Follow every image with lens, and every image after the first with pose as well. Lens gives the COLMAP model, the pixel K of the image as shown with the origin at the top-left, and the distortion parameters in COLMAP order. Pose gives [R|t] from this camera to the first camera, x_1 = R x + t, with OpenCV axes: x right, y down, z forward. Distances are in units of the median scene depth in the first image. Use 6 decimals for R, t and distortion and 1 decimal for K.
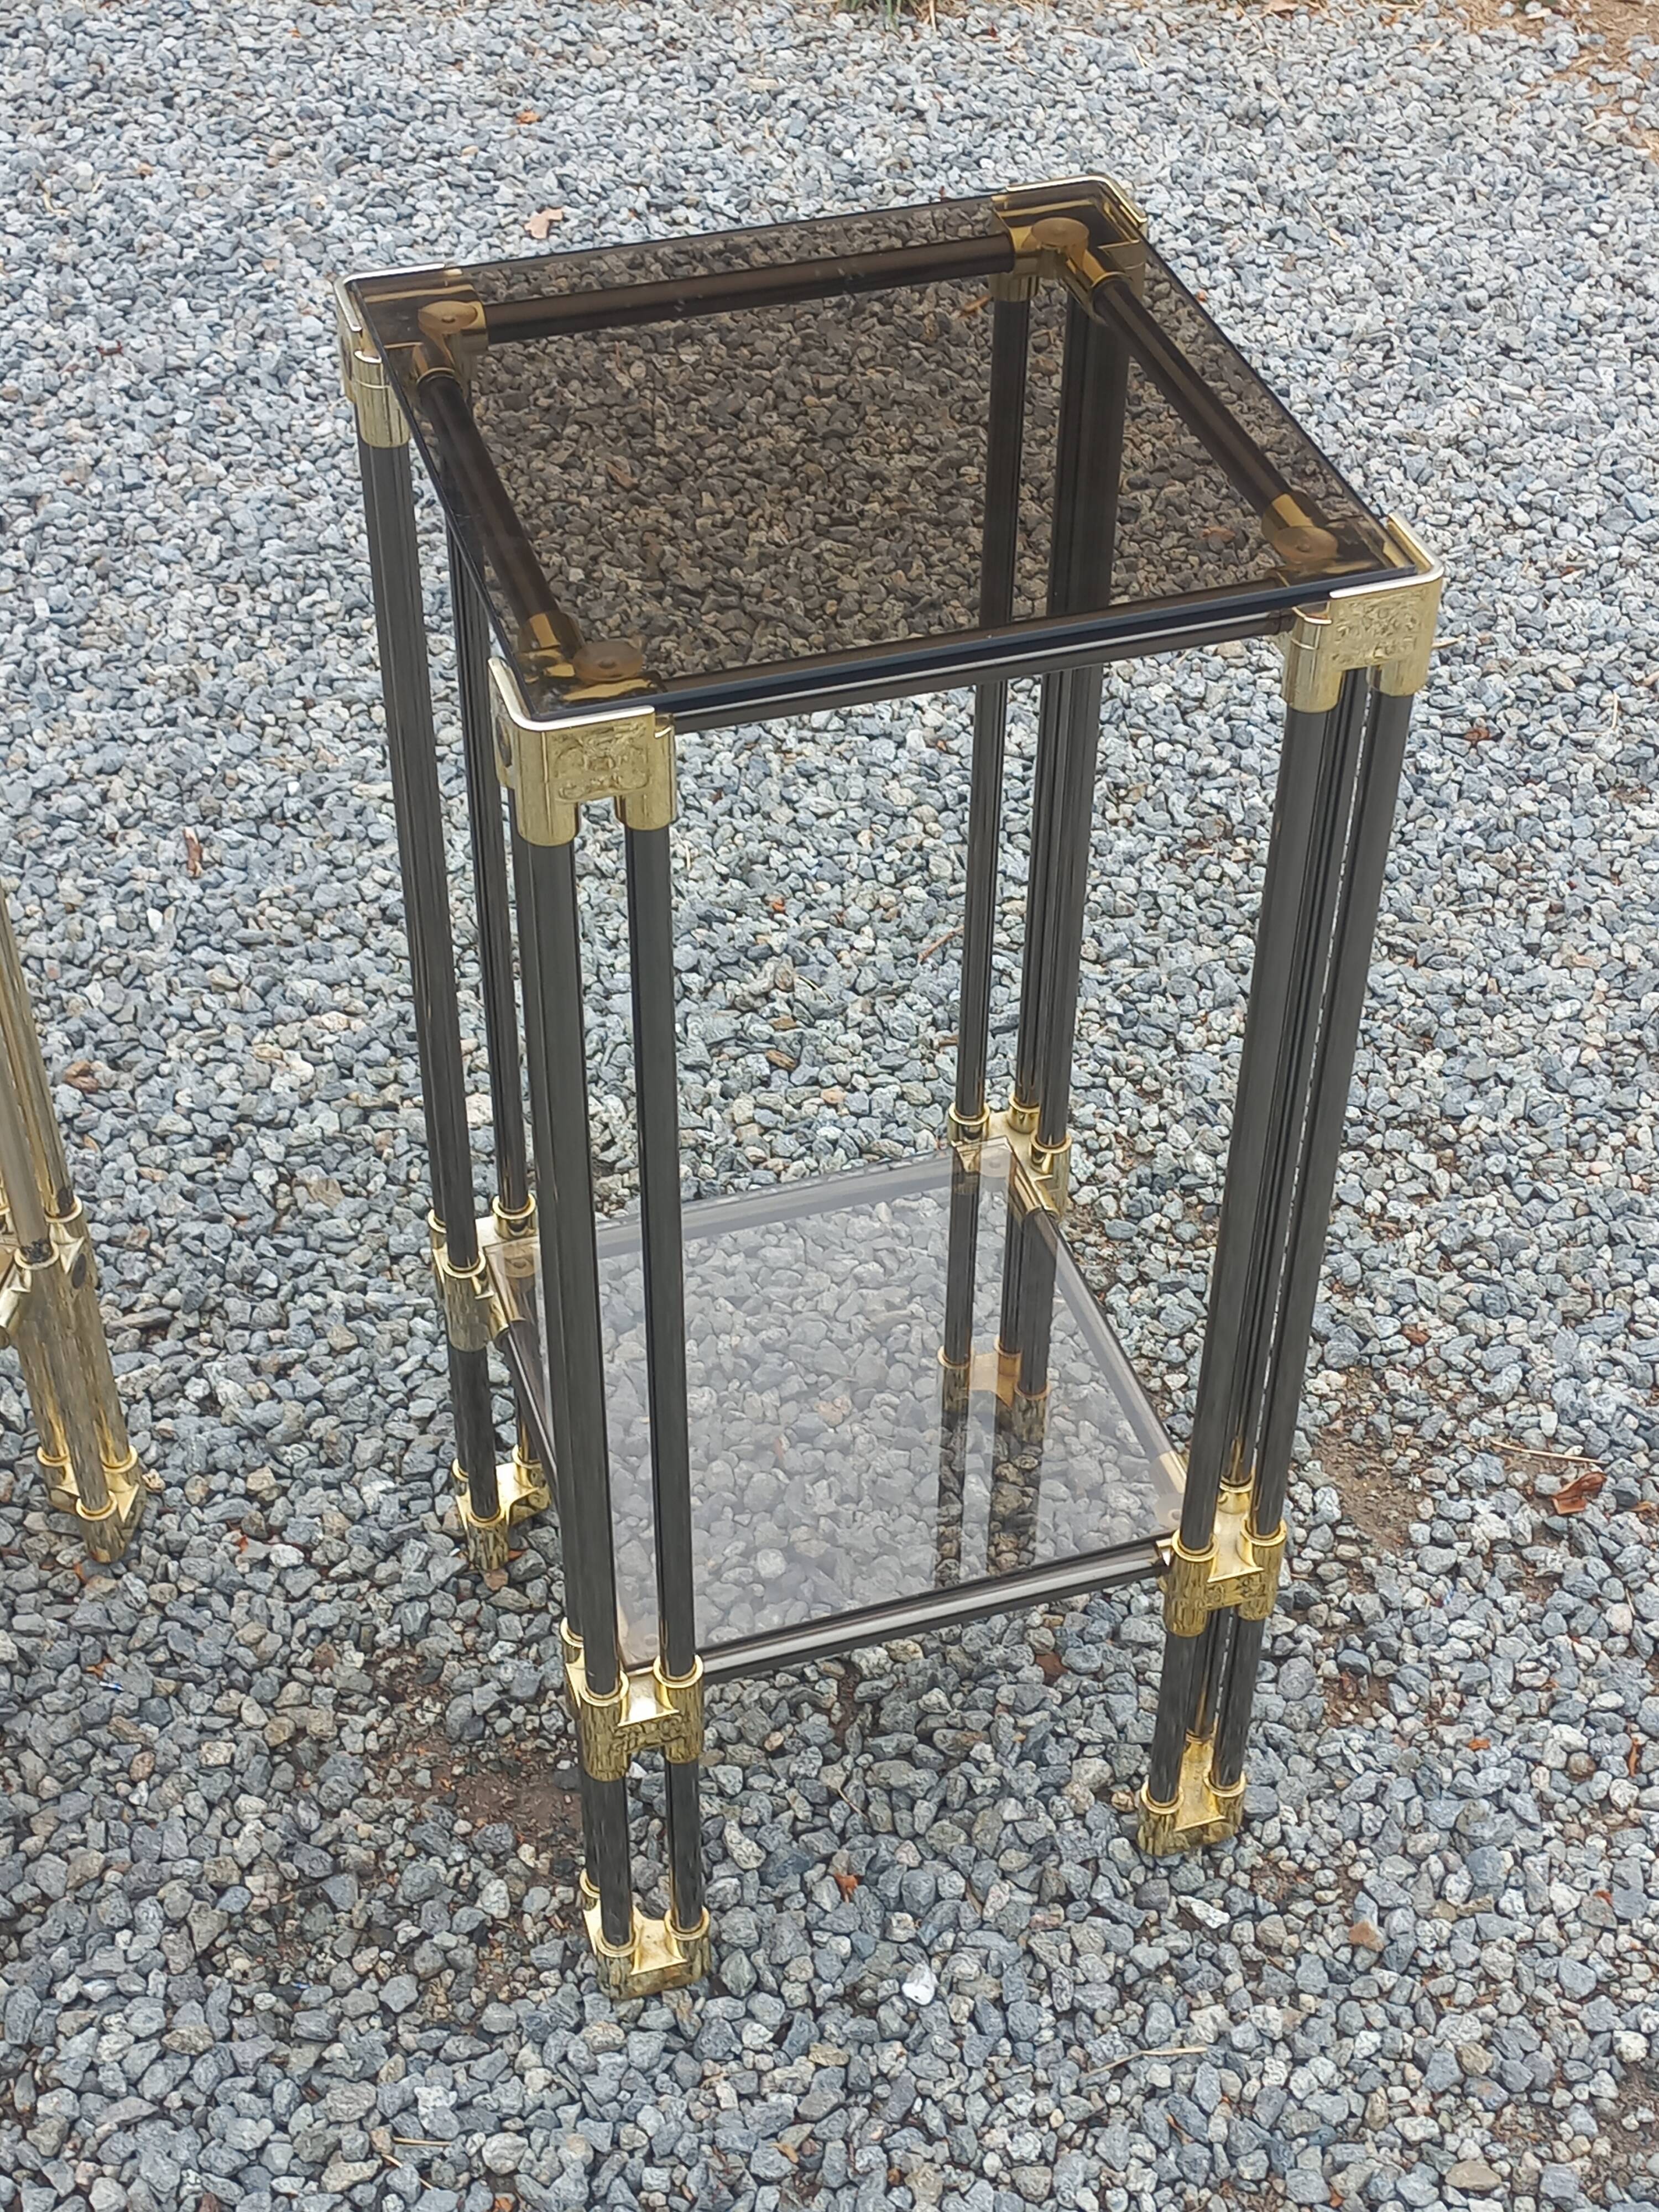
lens RADIAL K [[3173.1, 0, 835.8], [0, 3173.1, 1100.1], [0, 0, 1]] dist [0.077983, 0.000000]
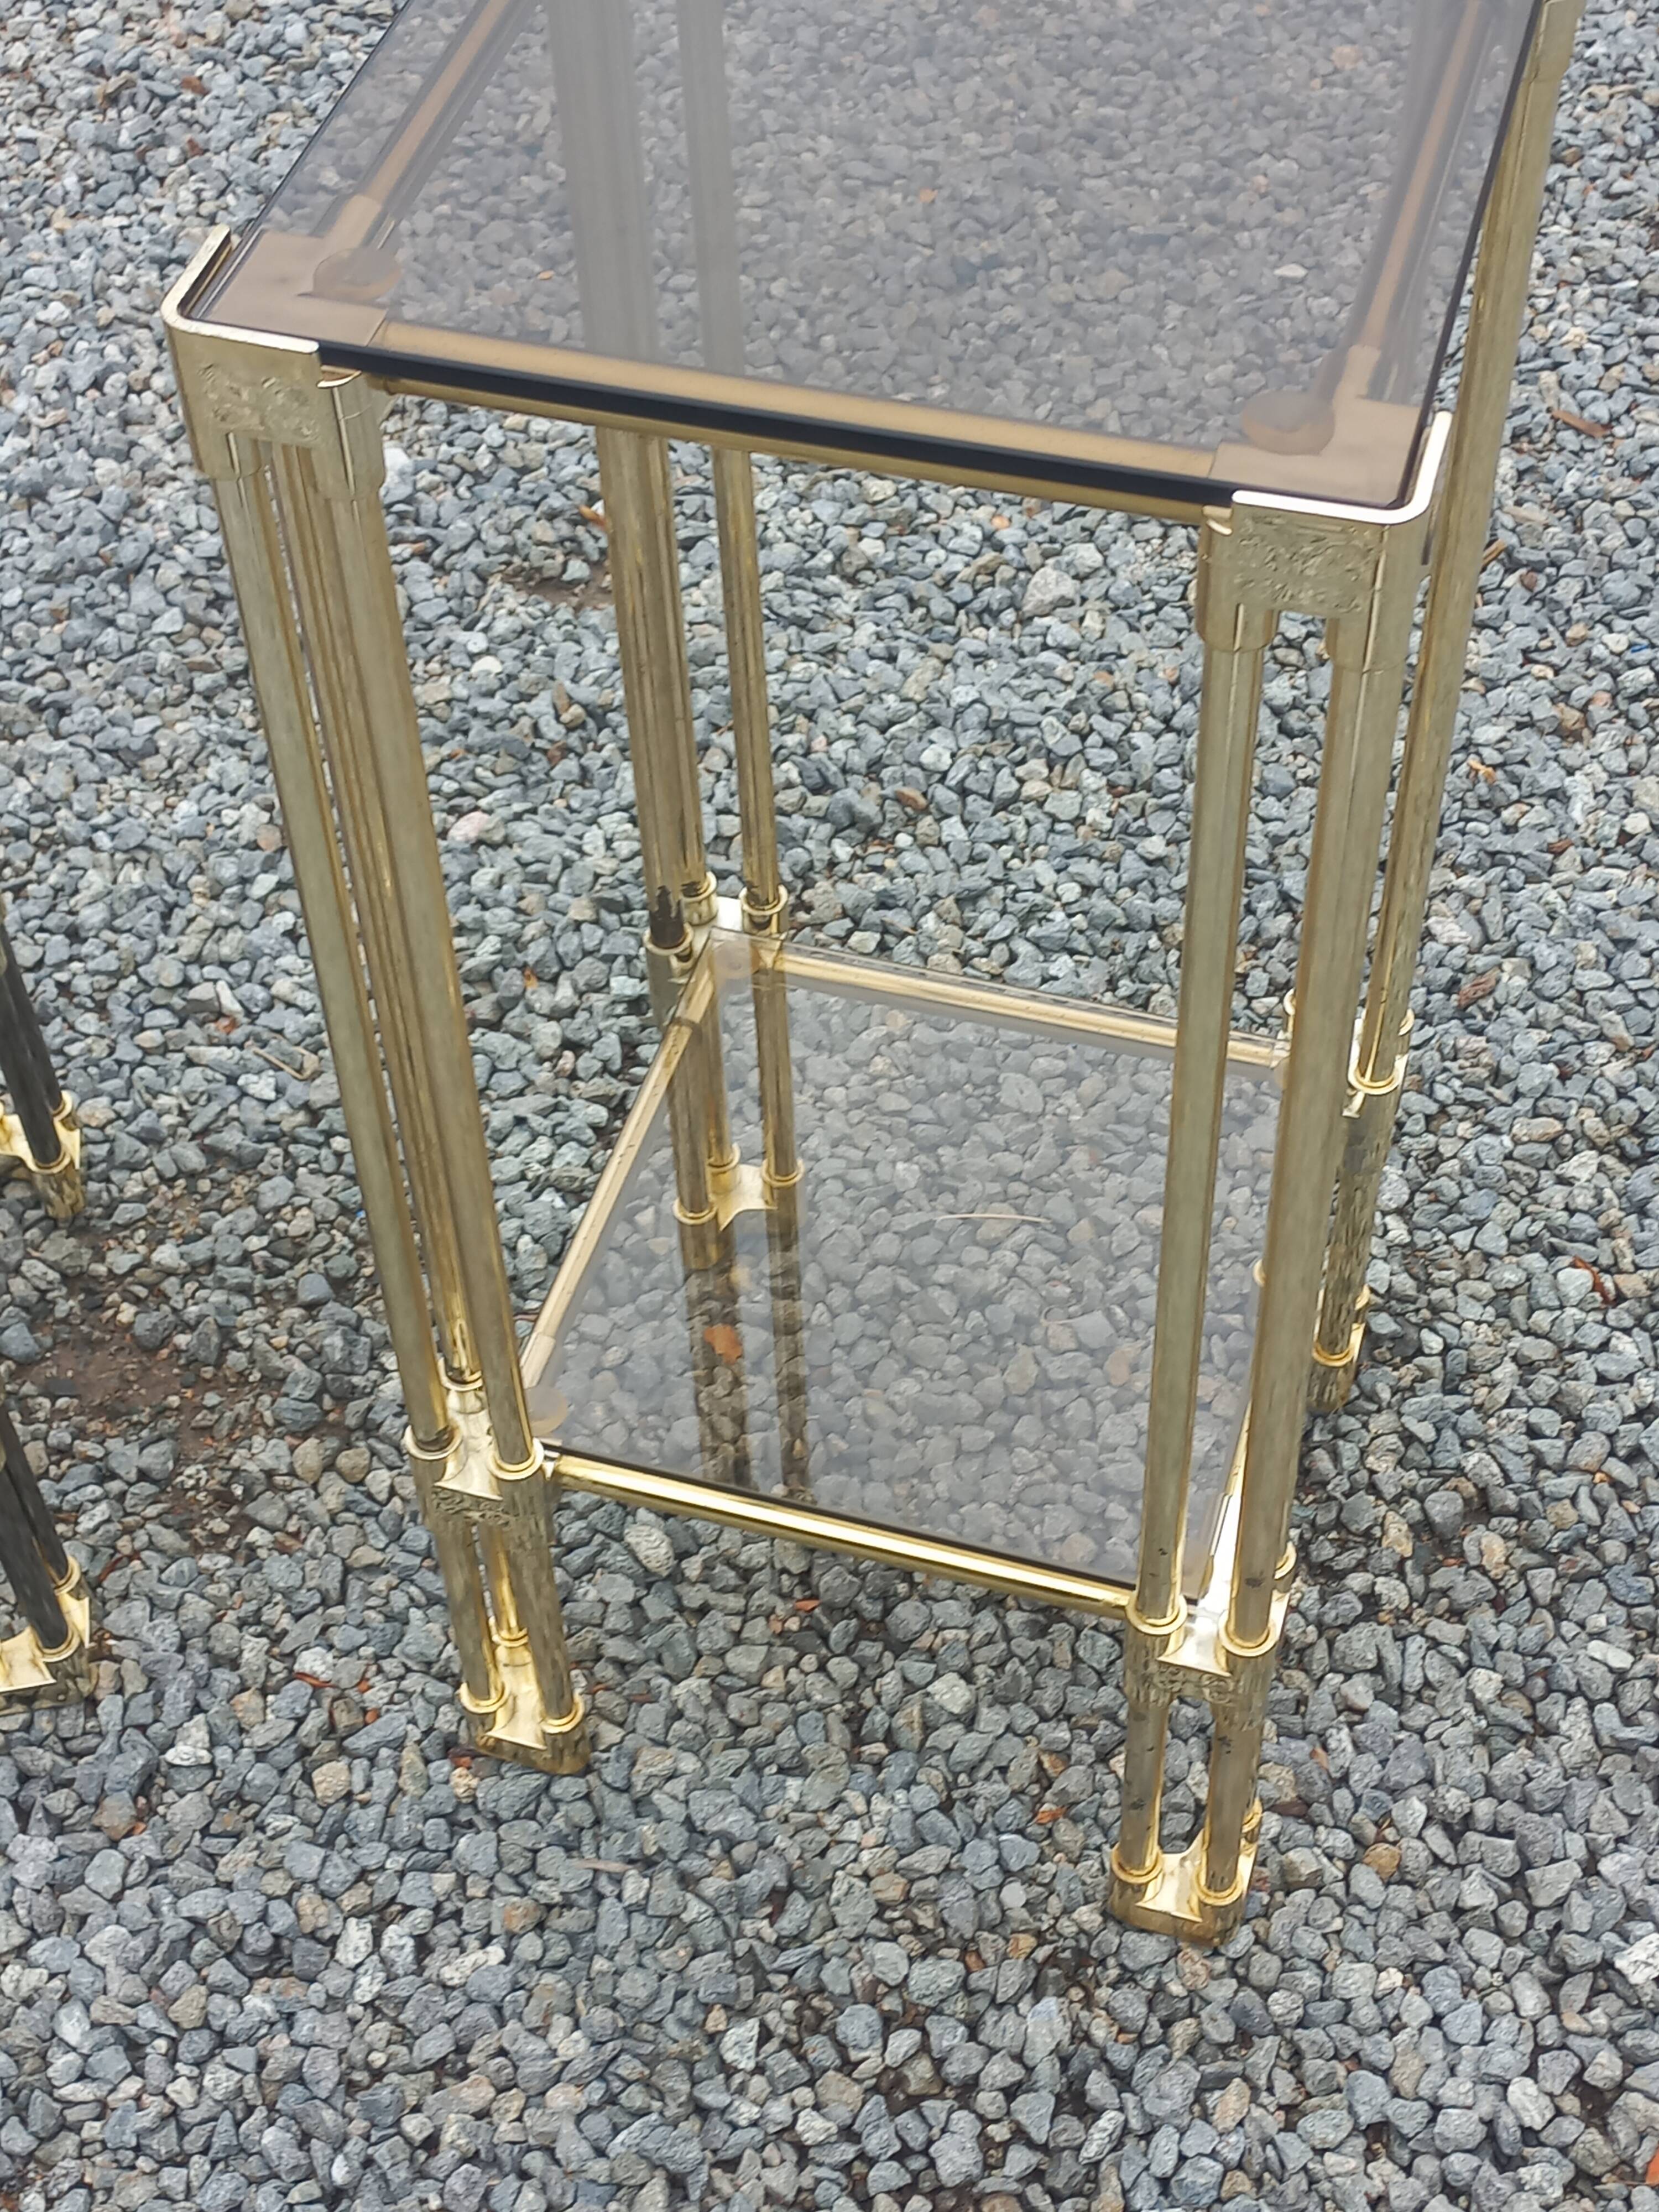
lens RADIAL K [[3173.1, 0, 816.8], [0, 3173.1, 1097.8], [0, 0, 1]] dist [0.077983, 0.000000]
pose [[-0.989276, -0.089456, 0.115462, -0.371868], [0.117128, -0.013583, 0.993024, -0.638356], [-0.087264, 0.995898, 0.023915, 0.800994]]
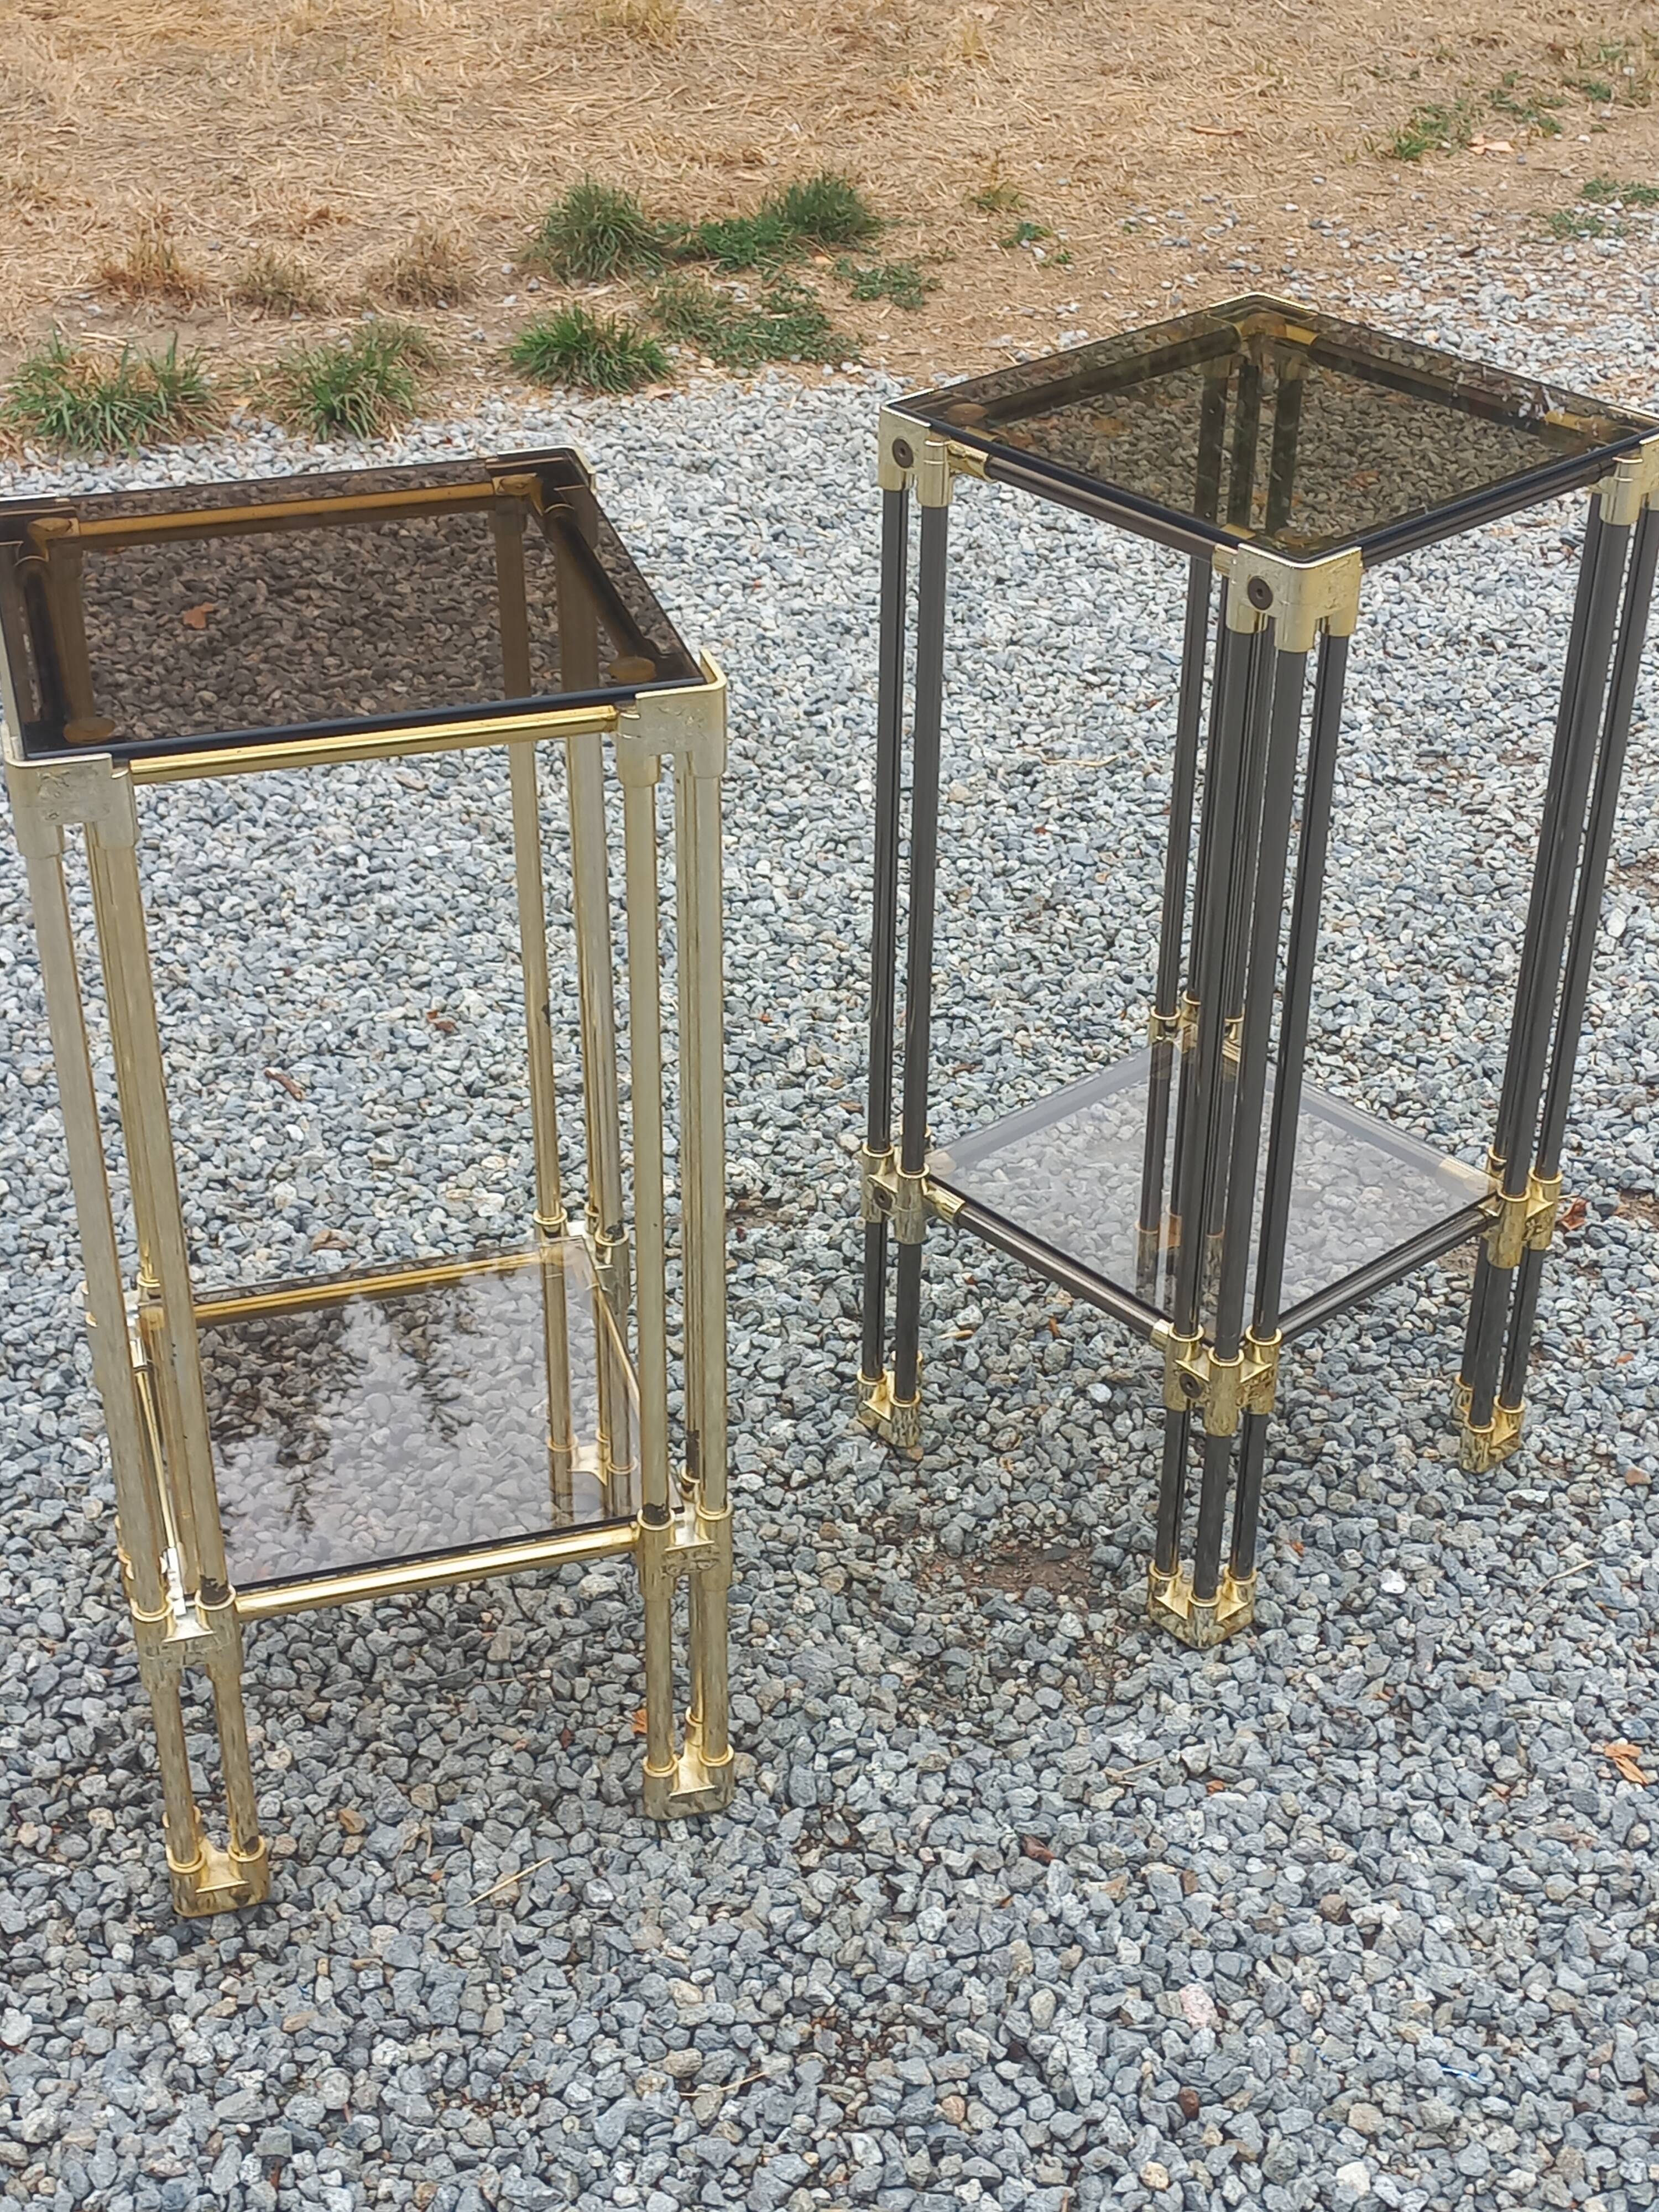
lens RADIAL K [[3173.1, 0, 835.0], [0, 3173.1, 1098.9], [0, 0, 1]] dist [0.077983, 0.000000]
pose [[0.911750, -0.214113, 0.350525, -0.534941], [0.269060, 0.956136, -0.115809, 0.148350], [-0.310353, 0.199901, 0.929366, -0.200651]]
